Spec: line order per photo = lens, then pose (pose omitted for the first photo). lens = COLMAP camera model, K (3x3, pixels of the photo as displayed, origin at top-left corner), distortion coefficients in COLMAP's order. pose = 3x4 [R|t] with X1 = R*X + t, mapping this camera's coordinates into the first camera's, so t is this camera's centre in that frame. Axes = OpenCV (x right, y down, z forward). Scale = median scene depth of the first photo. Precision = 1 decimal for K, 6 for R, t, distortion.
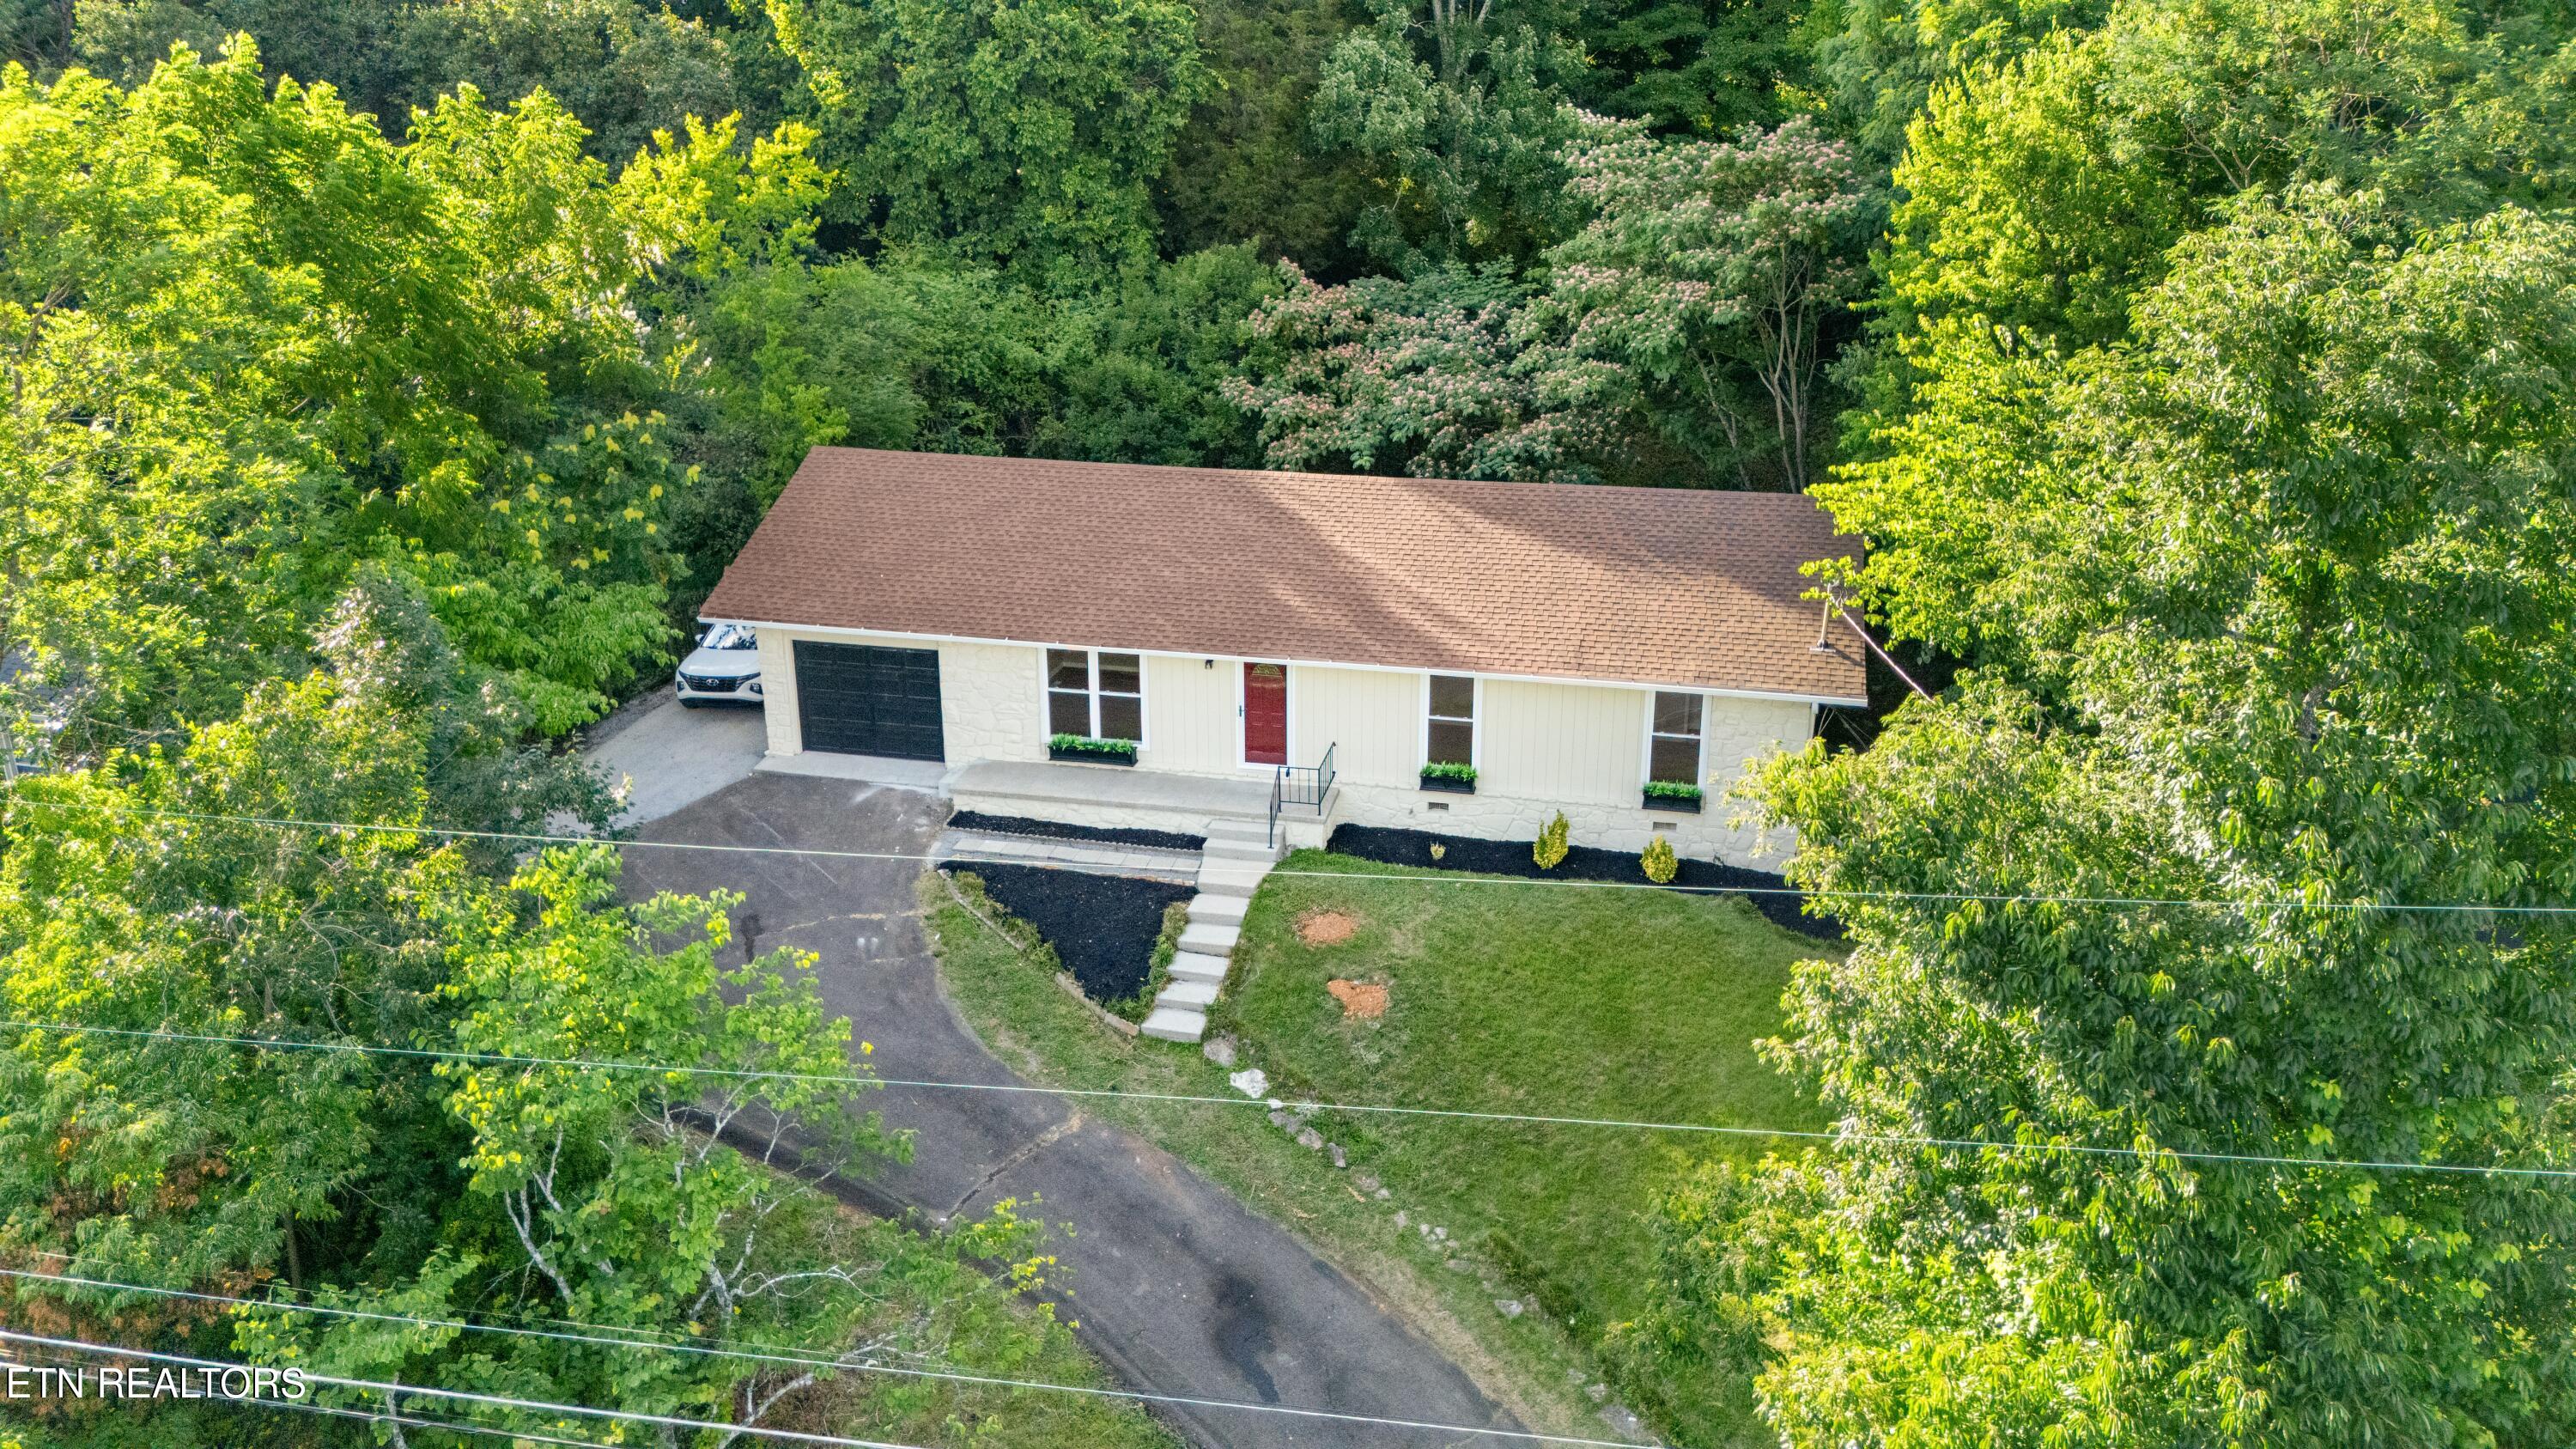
lens RADIAL K [[1903.6, 0, 1283.9], [0, 1903.6, 719.3], [0, 0, 1]] dist [0.044665, -0.003655]
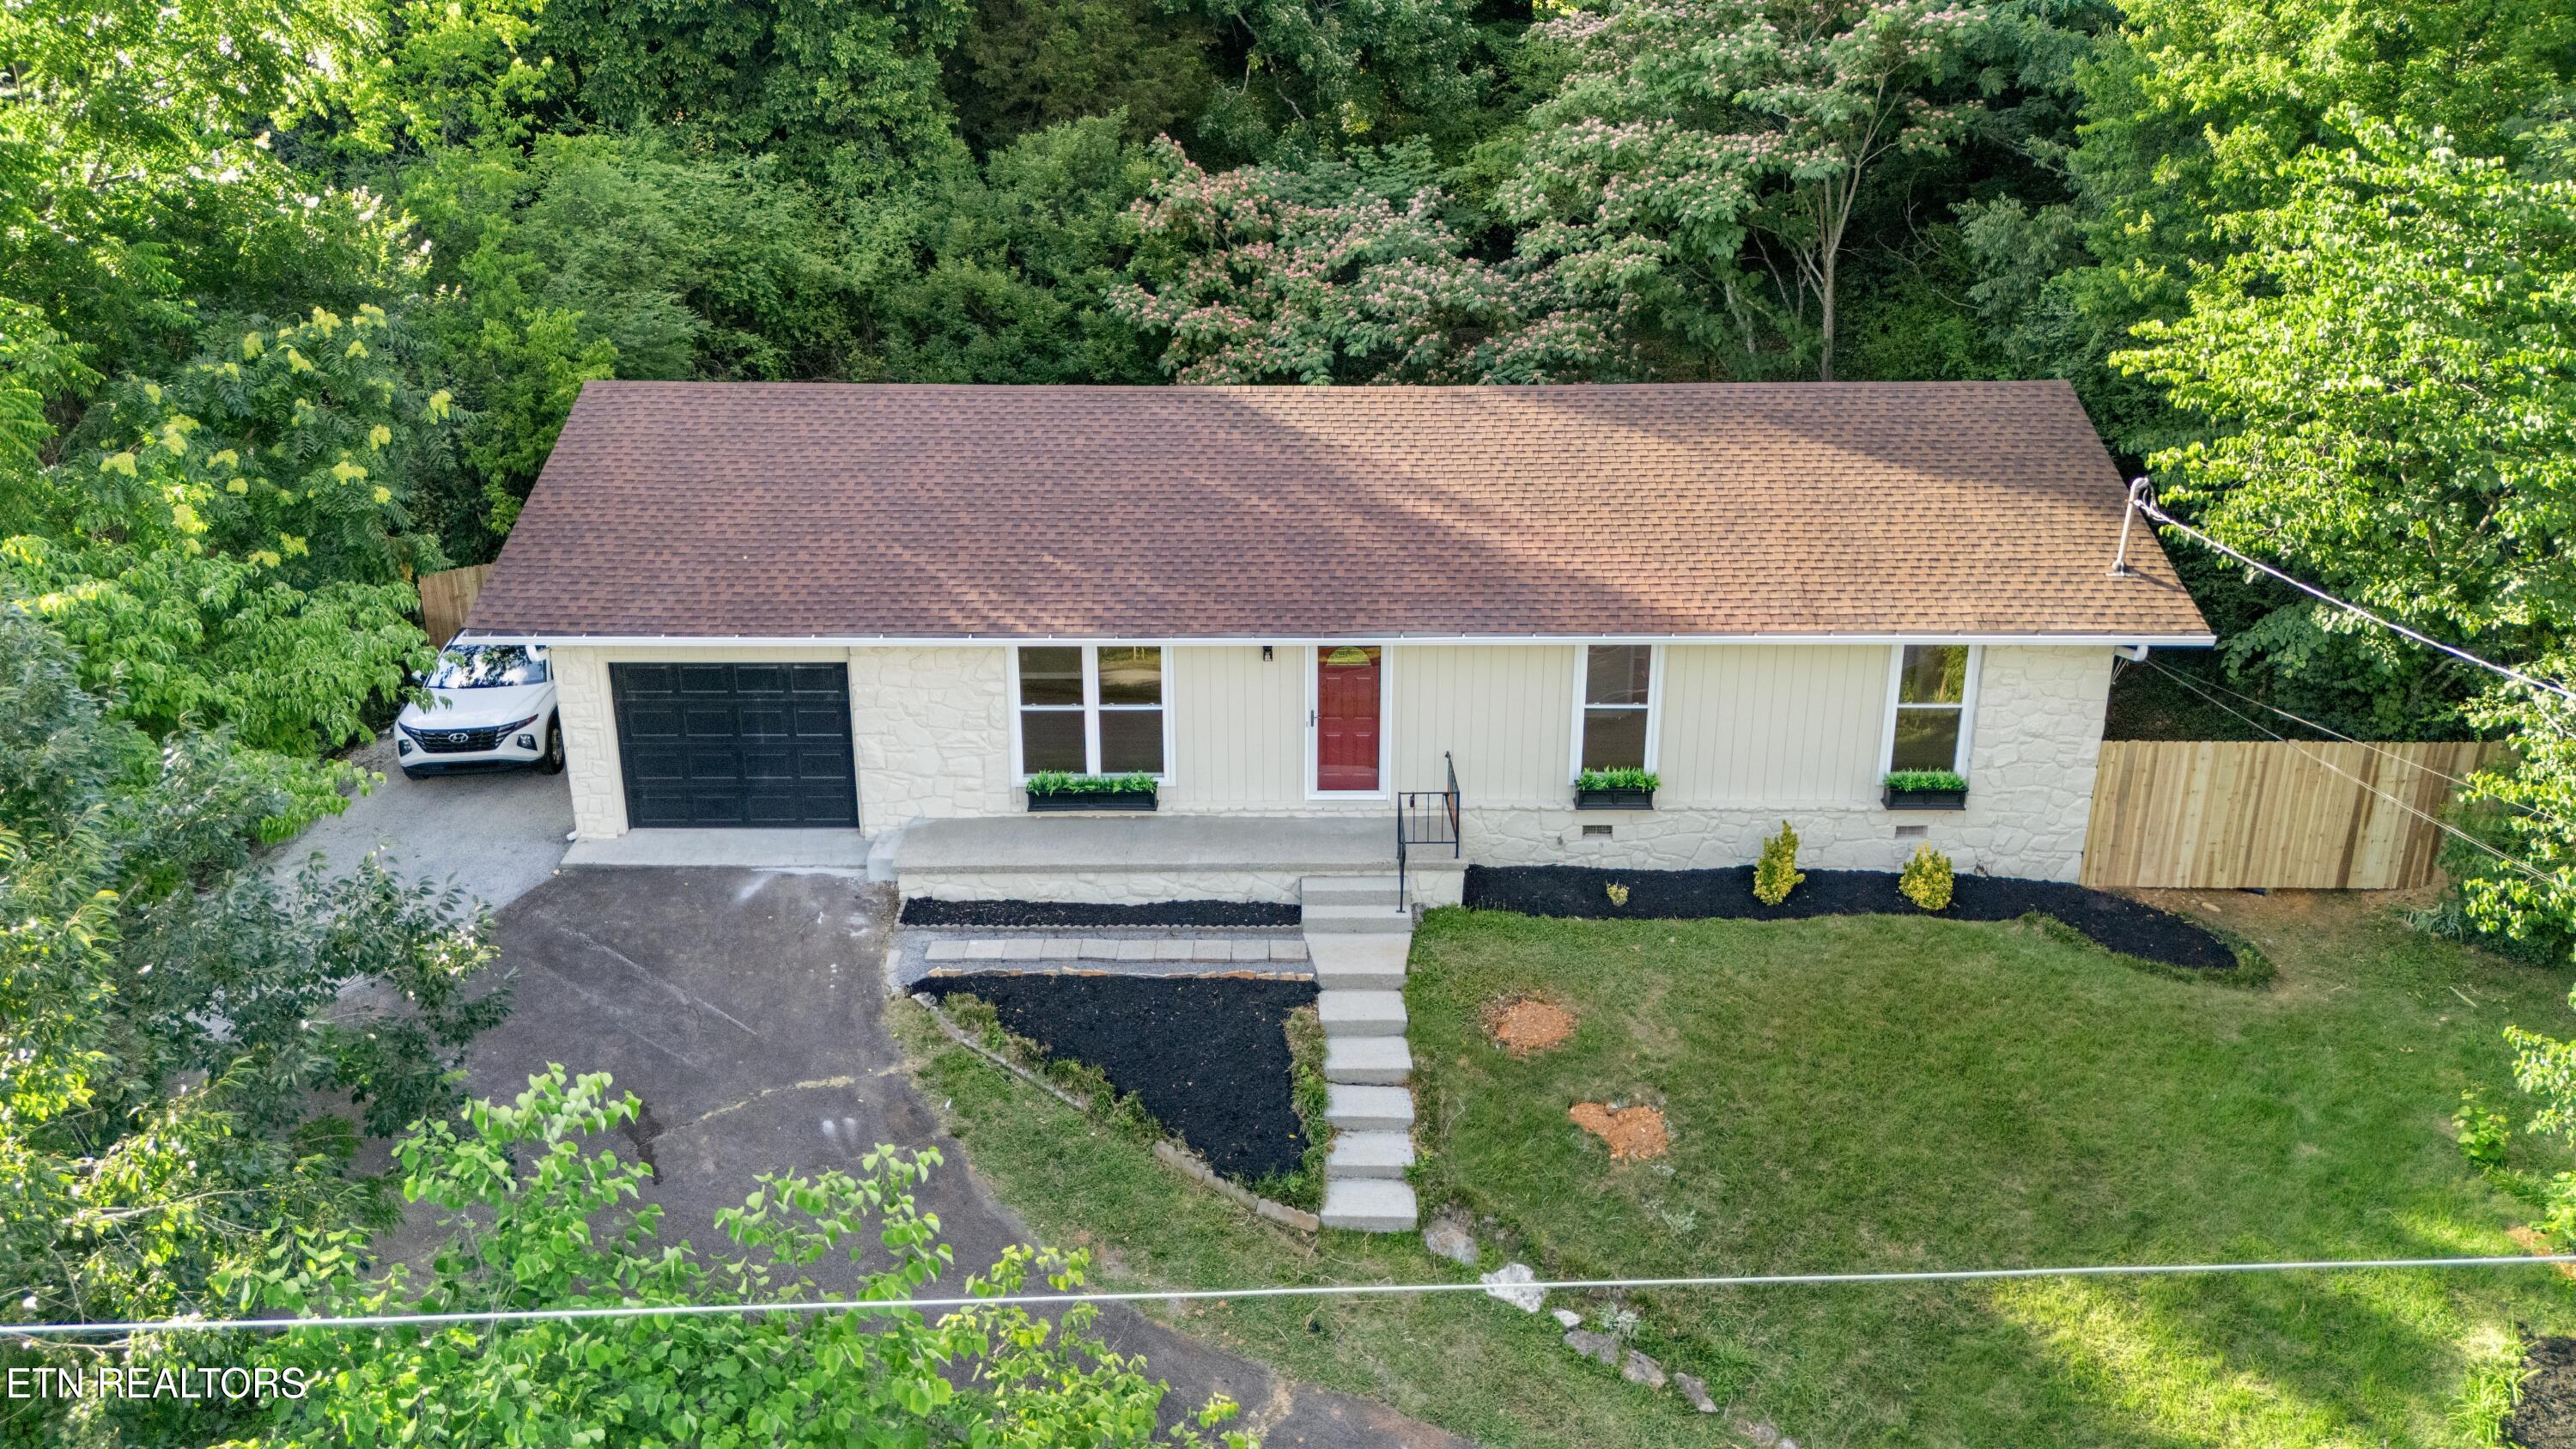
lens RADIAL K [[1903.6, 0, 1294.4], [0, 1903.6, 719.2], [0, 0, 1]] dist [0.044665, -0.003655]
pose [[0.972336, -0.073706, 0.221651, -0.182392], [0.074737, 0.997196, 0.003742, -0.007018], [-0.221306, 0.012927, 0.975119, 0.320140]]
